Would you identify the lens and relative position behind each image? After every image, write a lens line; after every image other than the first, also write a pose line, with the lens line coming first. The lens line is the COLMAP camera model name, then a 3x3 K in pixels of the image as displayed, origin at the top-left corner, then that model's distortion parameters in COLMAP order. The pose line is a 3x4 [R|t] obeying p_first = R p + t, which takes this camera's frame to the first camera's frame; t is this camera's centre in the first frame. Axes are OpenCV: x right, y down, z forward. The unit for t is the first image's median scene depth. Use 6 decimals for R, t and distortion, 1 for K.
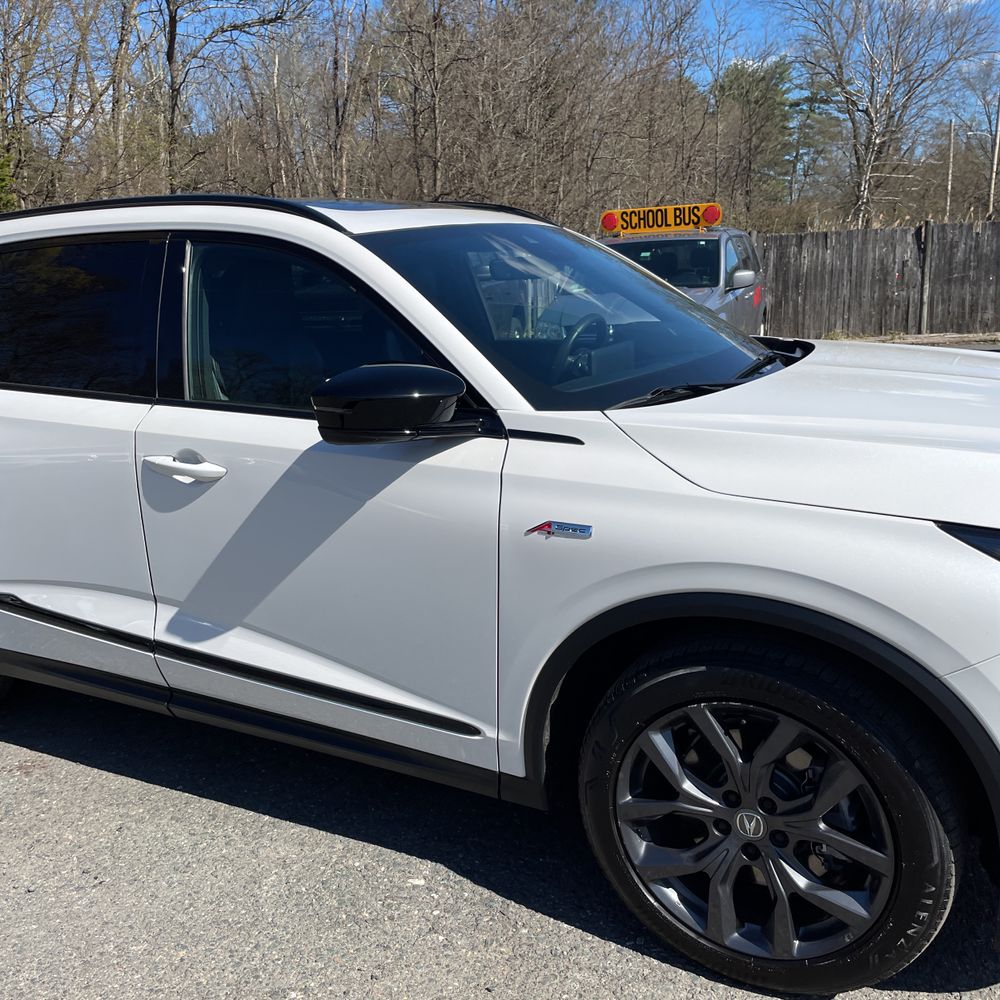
lens RADIAL K [[1001.6, 0, 489.7], [0, 1001.6, 499.8], [0, 0, 1]] dist [0.088097, -0.110827]
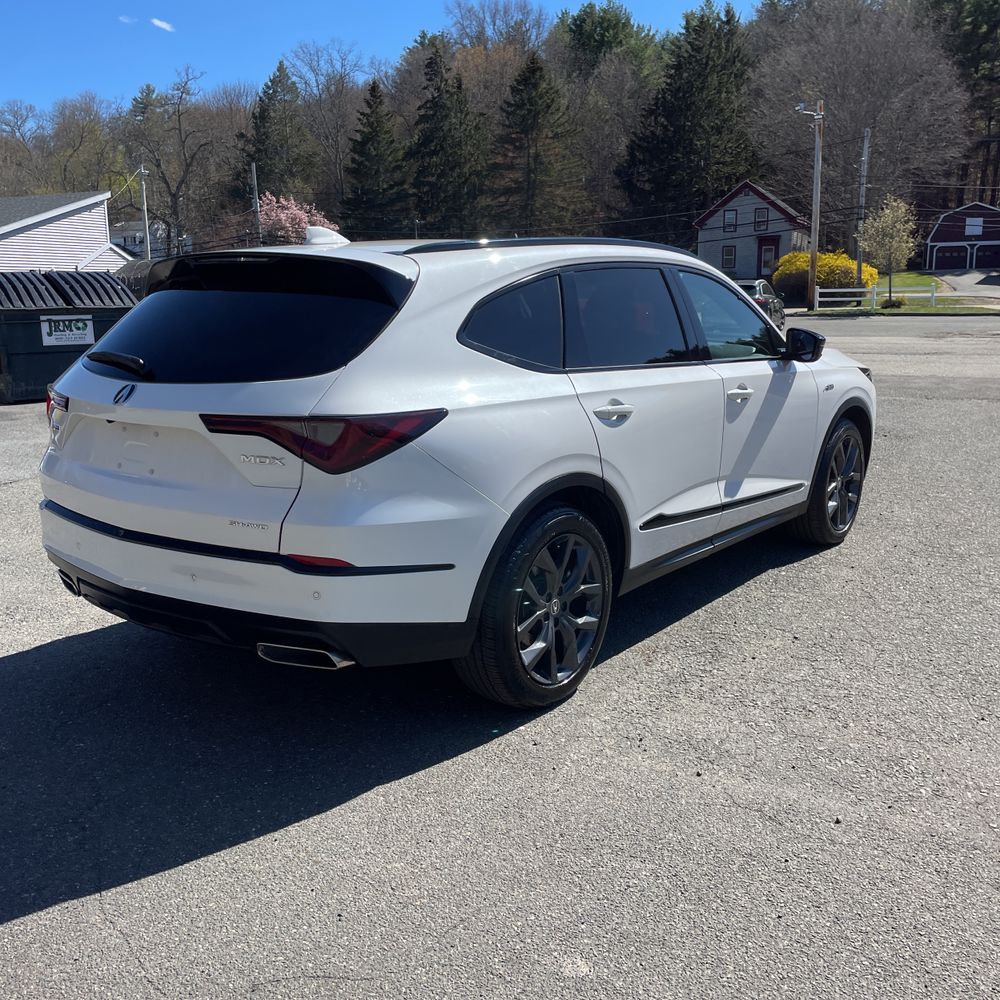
lens RADIAL K [[1001.6, 0, 489.7], [0, 1001.6, 499.8], [0, 0, 1]] dist [0.088097, -0.110827]
pose [[0.165145, -0.161061, 0.973030, -2.042804], [0.232264, 0.965179, 0.120342, -0.160611], [-0.958530, 0.206126, 0.196803, 1.048286]]
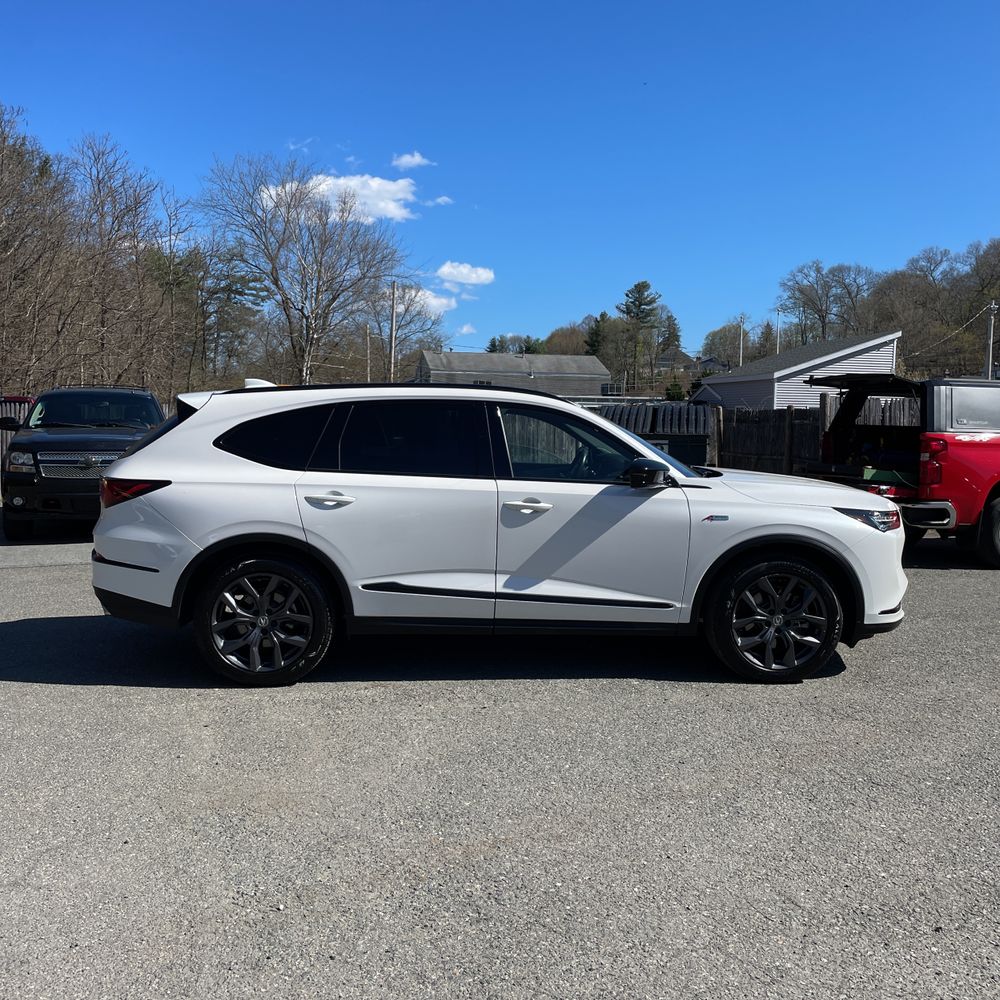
lens RADIAL K [[987.6, 0, 492.4], [0, 987.6, 488.4], [0, 0, 1]] dist [0.099401, -0.106420]
pose [[0.844044, 0.015670, 0.536044, -1.439044], [0.078011, 0.985353, -0.151638, 0.237420], [-0.530569, 0.169807, 0.830459, -0.718007]]
